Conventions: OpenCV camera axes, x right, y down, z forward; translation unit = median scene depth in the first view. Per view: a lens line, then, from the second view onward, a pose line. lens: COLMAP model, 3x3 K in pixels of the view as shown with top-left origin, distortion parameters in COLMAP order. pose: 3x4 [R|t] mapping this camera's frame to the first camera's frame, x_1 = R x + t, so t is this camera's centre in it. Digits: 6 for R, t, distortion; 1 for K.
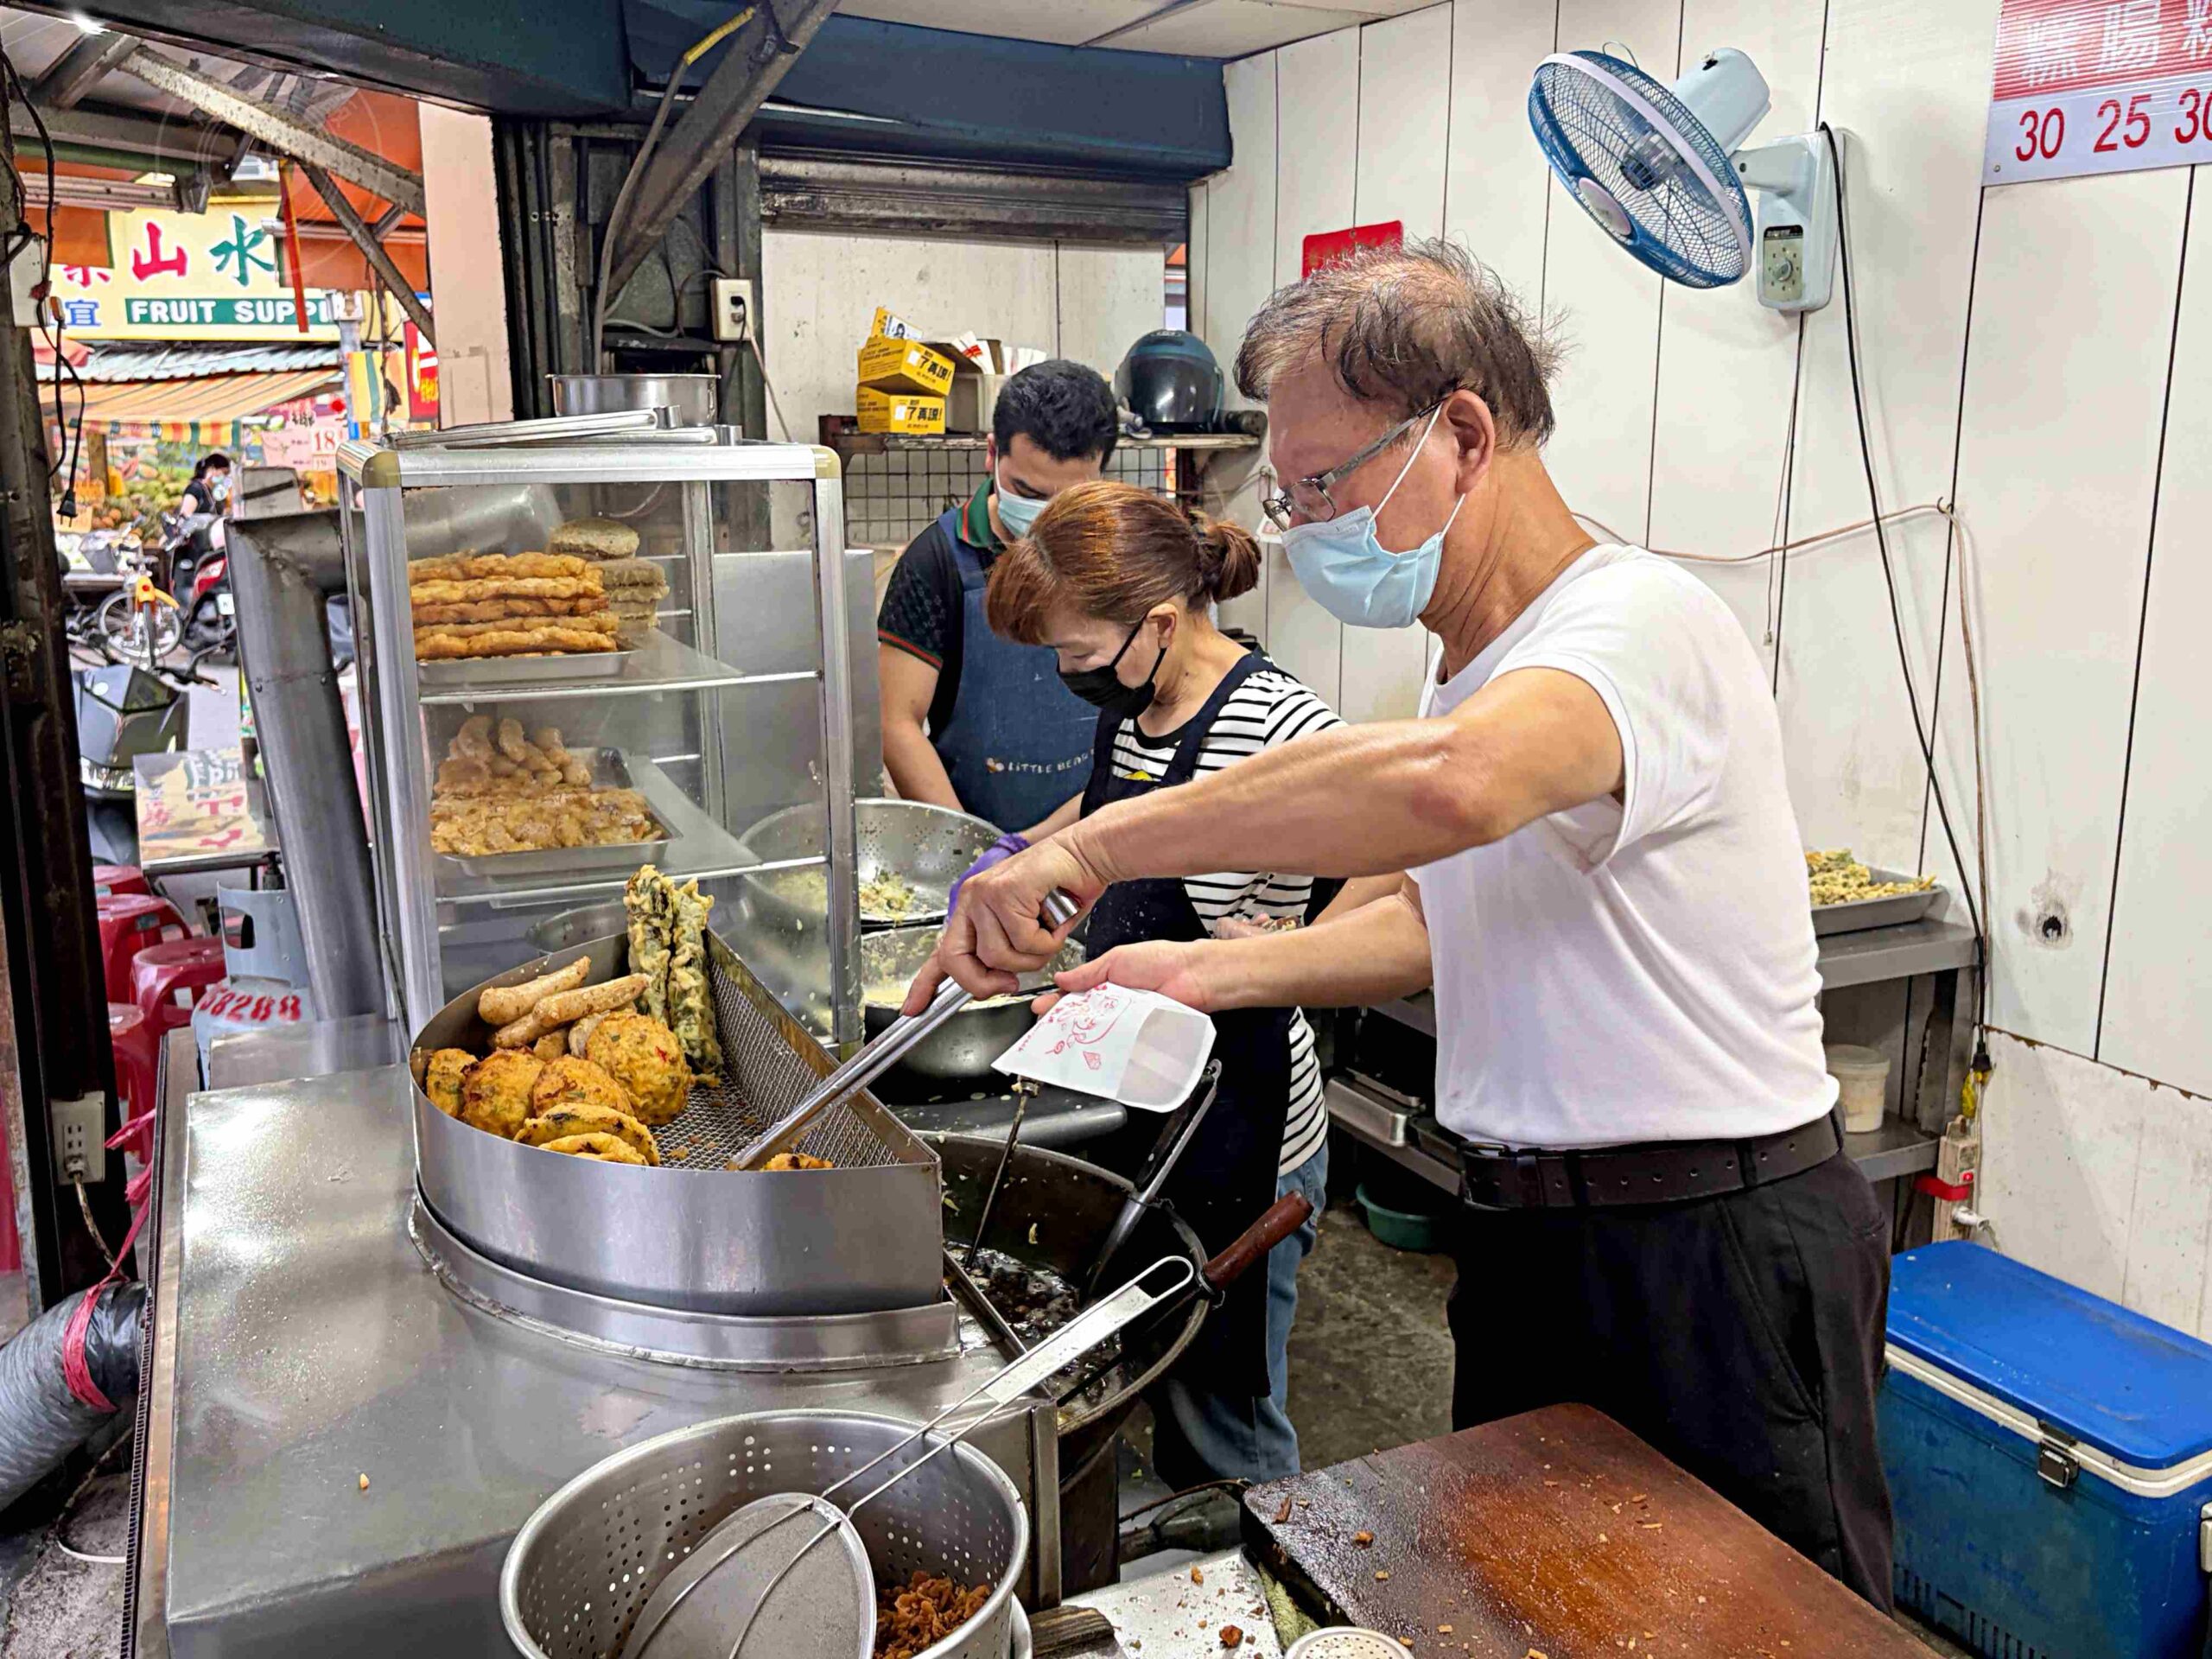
lens RADIAL K [[1867.4, 0, 1120.7], [0, 1867.4, 778.8], [0, 0, 1]] dist [0.011246, -0.000170]
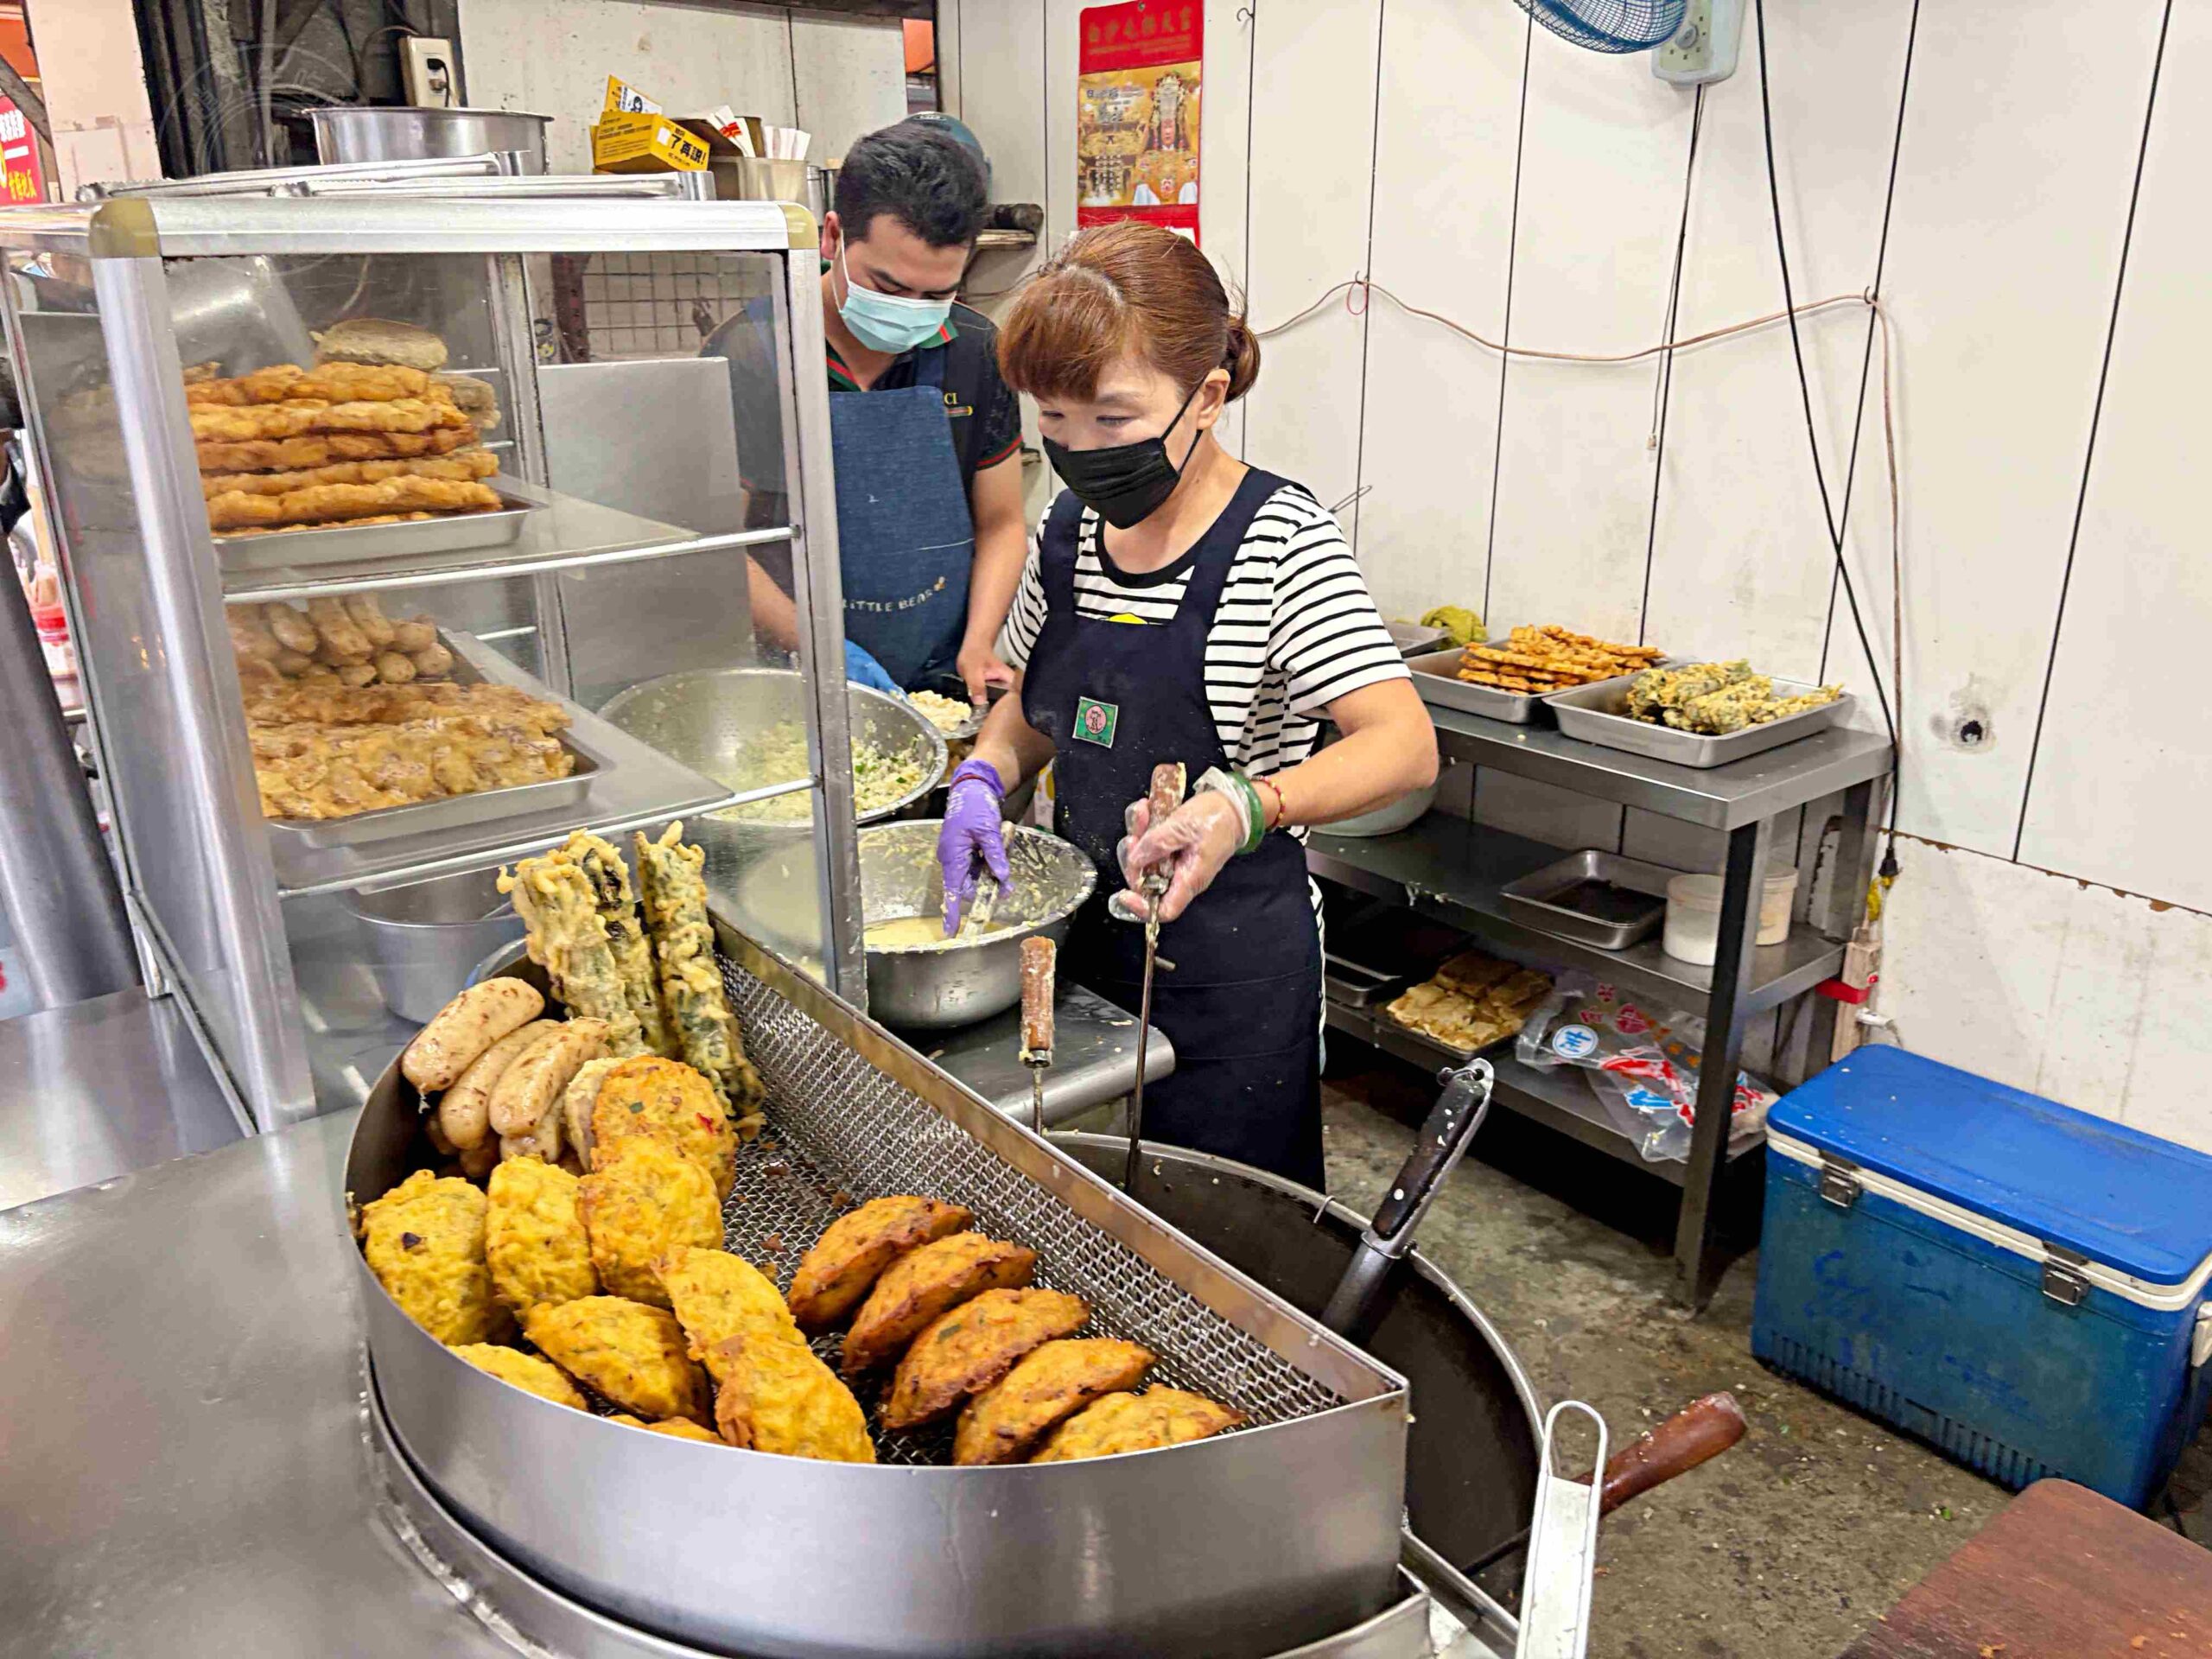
lens RADIAL K [[1673.8, 0, 1141.4], [0, 1673.8, 799.5], [0, 0, 1]] dist [0.004241, -0.001976]
pose [[0.974353, -0.070029, 0.213853, -0.144322], [0.040804, 0.989572, 0.138139, -0.030063], [-0.221296, -0.125870, 0.967049, 0.268821]]
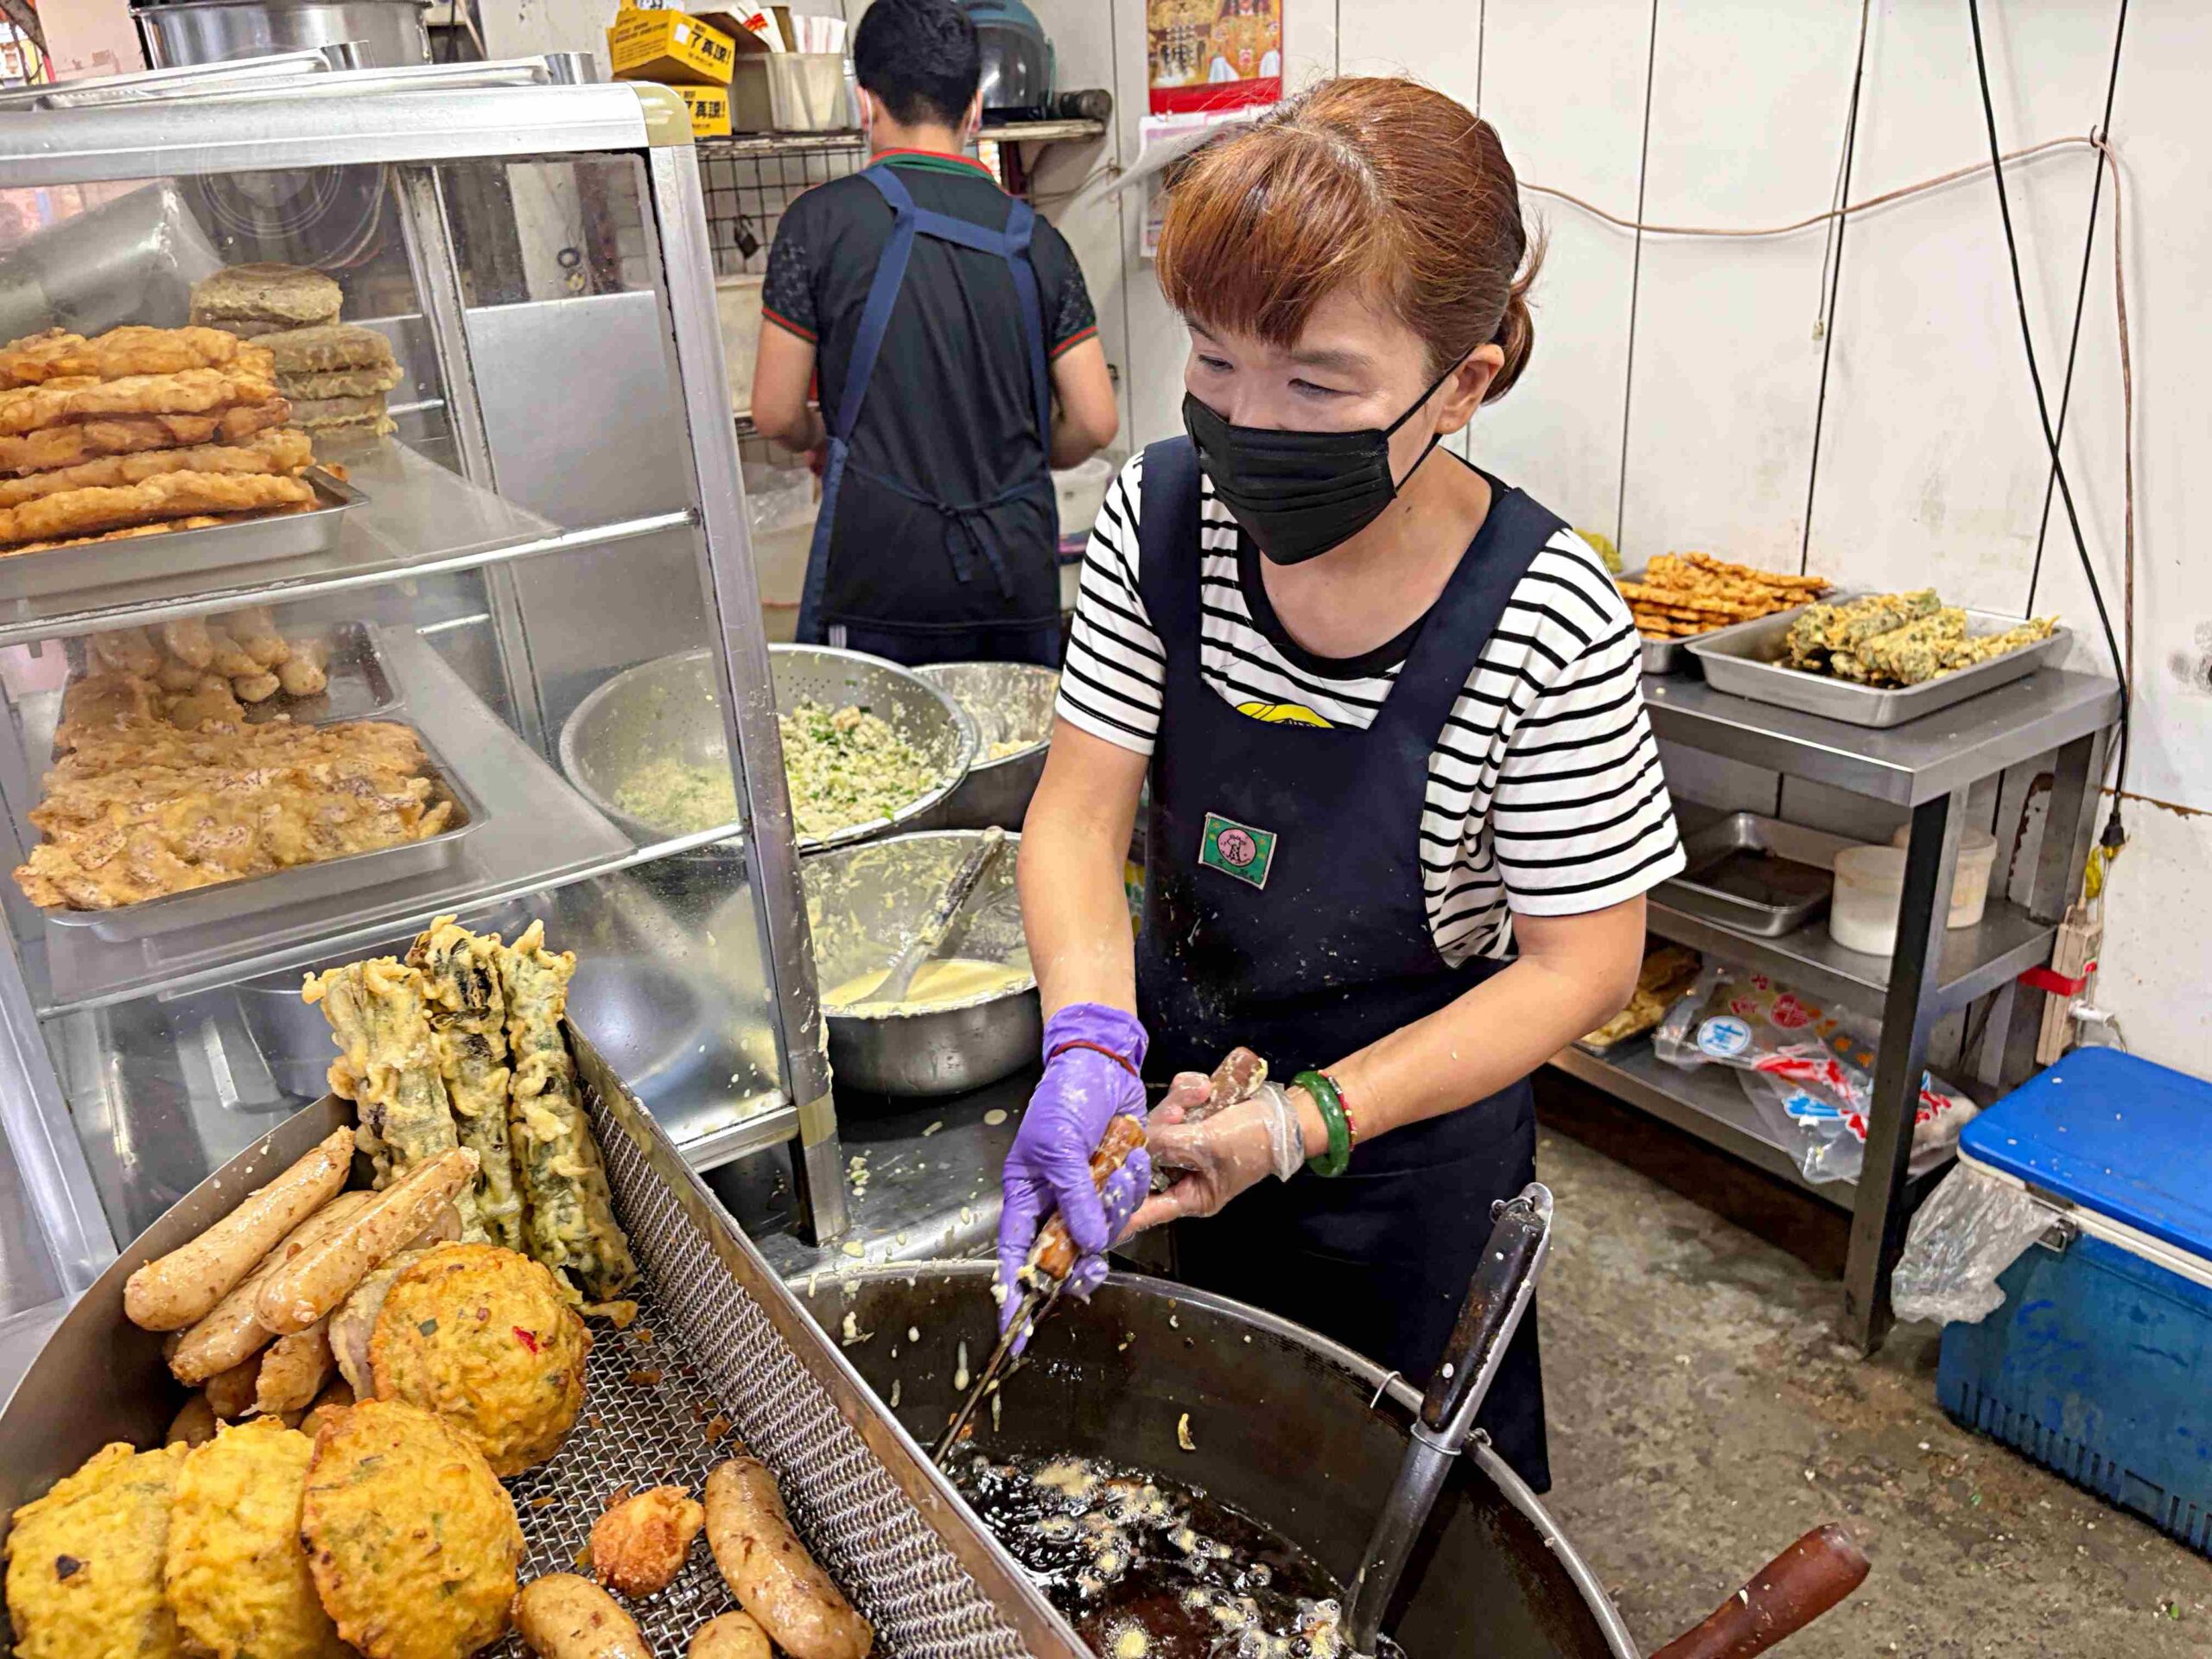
lens RADIAL K [[1684.0, 0, 1097.7], [0, 1684.0, 831.3], [0, 0, 1]] dist [0.065374, -0.094054]
pose [[0.988829, -0.101413, 0.109233, -0.087357], [0.078239, 0.976927, 0.198724, -0.044969], [-0.126866, -0.187958, 0.973949, 0.377318]]
